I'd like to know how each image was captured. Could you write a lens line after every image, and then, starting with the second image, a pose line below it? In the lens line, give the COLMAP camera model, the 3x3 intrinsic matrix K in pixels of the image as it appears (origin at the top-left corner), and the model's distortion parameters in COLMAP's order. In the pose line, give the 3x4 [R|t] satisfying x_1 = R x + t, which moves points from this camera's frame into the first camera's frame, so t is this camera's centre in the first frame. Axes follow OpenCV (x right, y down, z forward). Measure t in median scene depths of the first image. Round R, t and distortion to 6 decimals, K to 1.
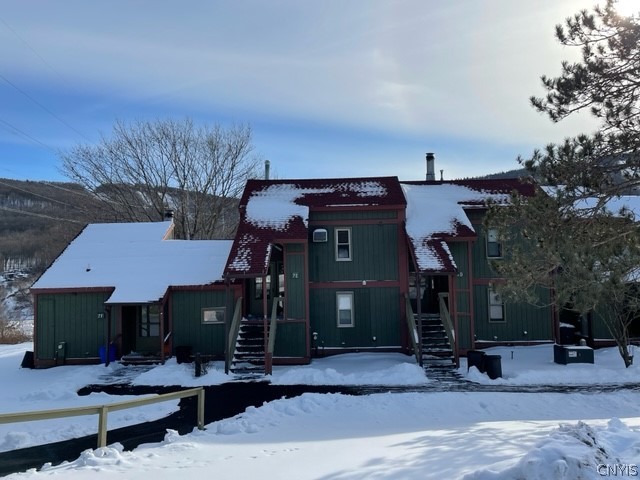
lens RADIAL K [[482.6, 0, 319.2], [0, 482.6, 235.4], [0, 0, 1]] dist [0.049941, -0.022310]
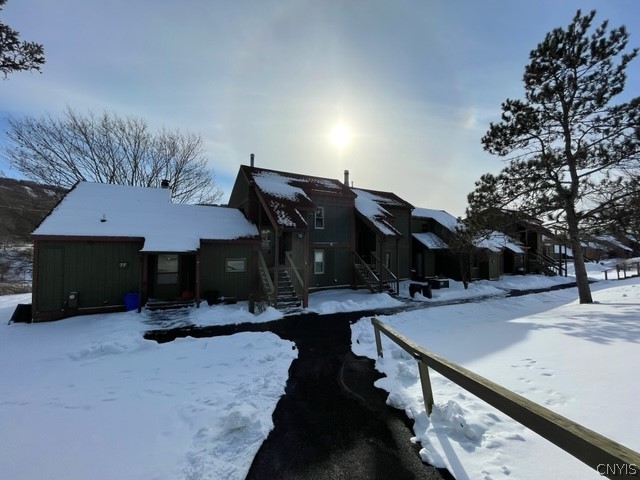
lens RADIAL K [[259.3, 0, 316.6], [0, 259.3, 240.8], [0, 0, 1]] dist [-0.000517, -0.001087]
pose [[0.874316, 0.043301, 0.483421, -0.357293], [-0.057621, 0.998229, 0.014800, 0.082085], [-0.481924, -0.040795, 0.875263, 0.328535]]
